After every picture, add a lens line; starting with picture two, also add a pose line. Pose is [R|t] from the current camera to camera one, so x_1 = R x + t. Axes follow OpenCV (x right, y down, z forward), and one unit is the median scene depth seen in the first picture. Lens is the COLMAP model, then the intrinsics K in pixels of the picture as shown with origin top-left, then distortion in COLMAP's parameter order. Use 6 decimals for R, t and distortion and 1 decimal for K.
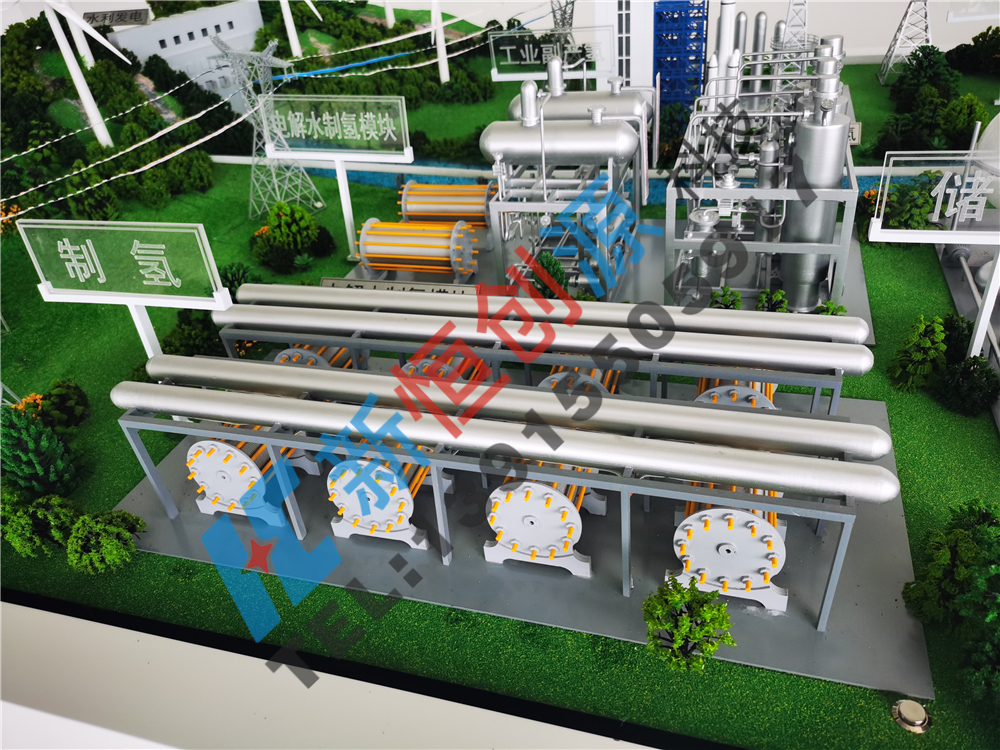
lens RADIAL K [[772.8, 0, 500.0], [0, 772.8, 375.0], [0, 0, 1]] dist [0.051466, -0.046709]
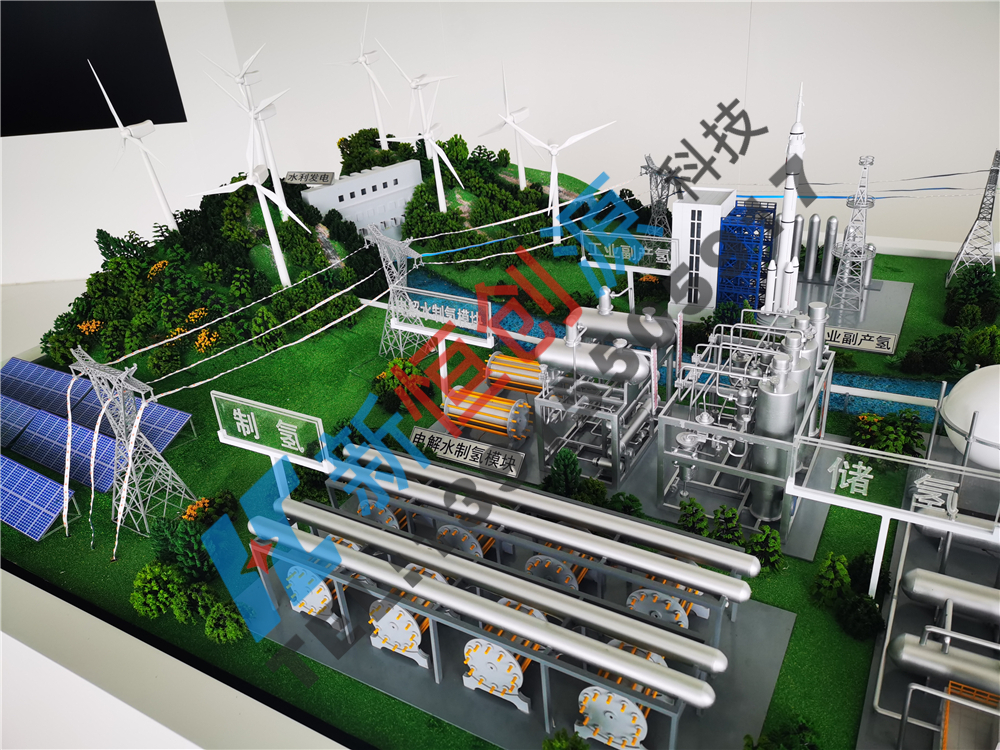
lens RADIAL K [[767.9, 0, 500.0], [0, 767.9, 375.0], [0, 0, 1]] dist [0.065701, -0.054918]
pose [[0.975111, 0.120022, -0.186422, 0.136593], [-0.132940, 0.989404, -0.058367, -0.142642], [0.177441, 0.081697, 0.980735, -0.251128]]
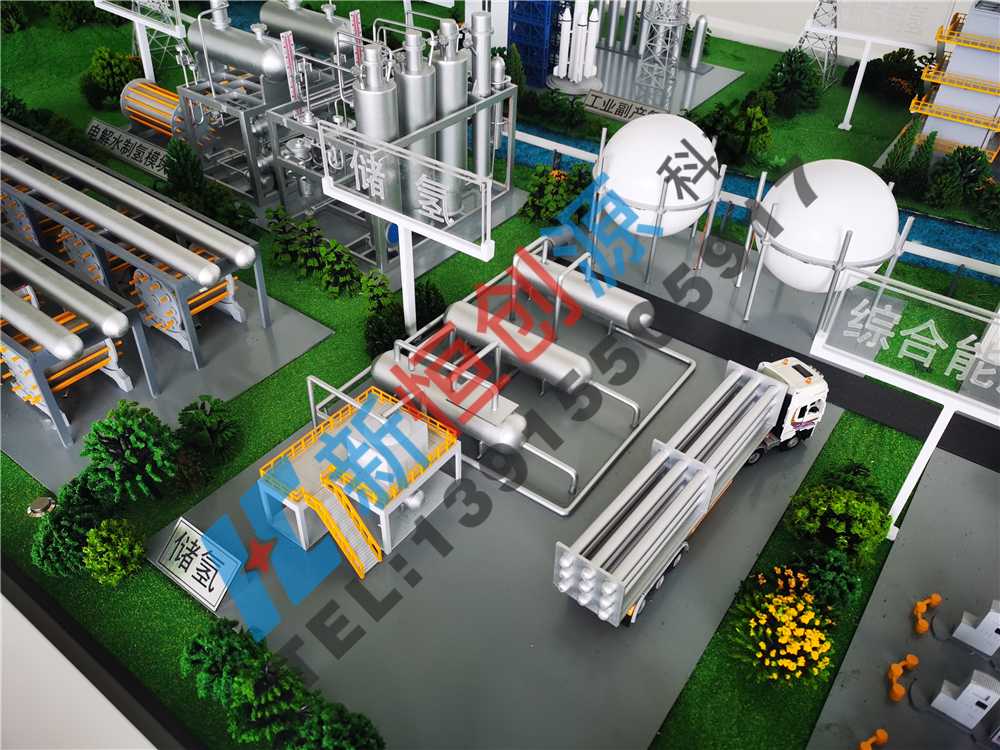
lens RADIAL K [[772.8, 0, 500.0], [0, 772.8, 375.0], [0, 0, 1]] dist [0.051466, -0.046709]
pose [[0.935679, 0.309852, -0.168810, 0.631460], [-0.285638, 0.946015, 0.153188, -0.104626], [0.207162, -0.095116, 0.973672, -0.081662]]
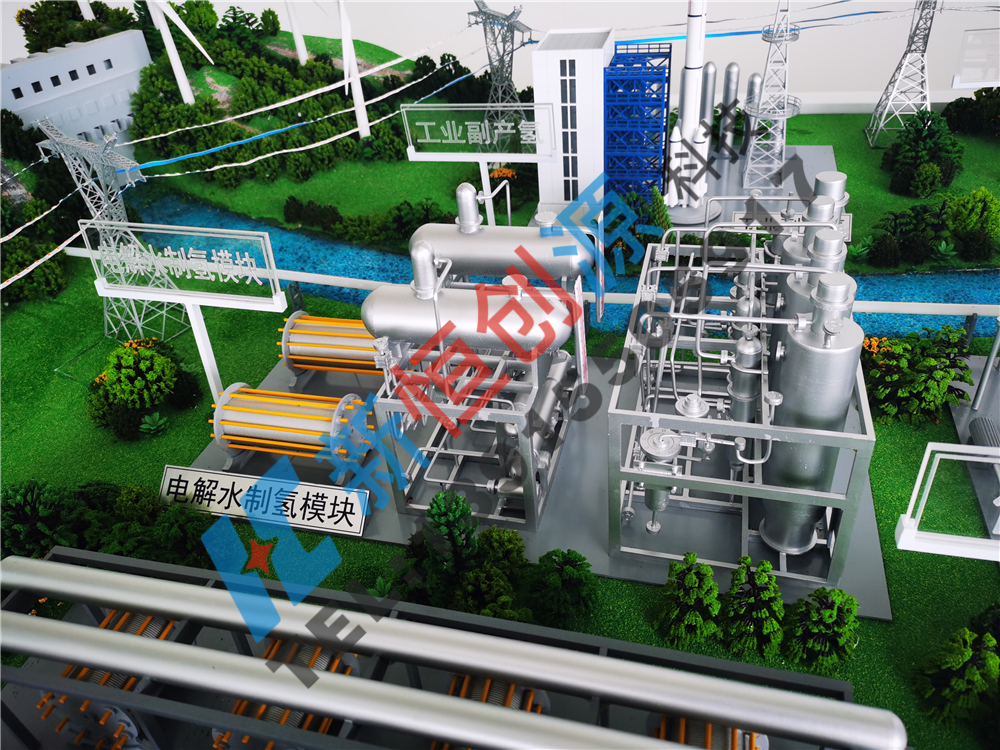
lens RADIAL K [[772.8, 0, 500.0], [0, 772.8, 375.0], [0, 0, 1]] dist [0.051466, -0.046709]
pose [[0.999251, -0.011755, 0.036881, 0.064357], [0.010488, 0.999354, 0.034373, -0.217394], [-0.037261, -0.033961, 0.998728, 0.209742]]
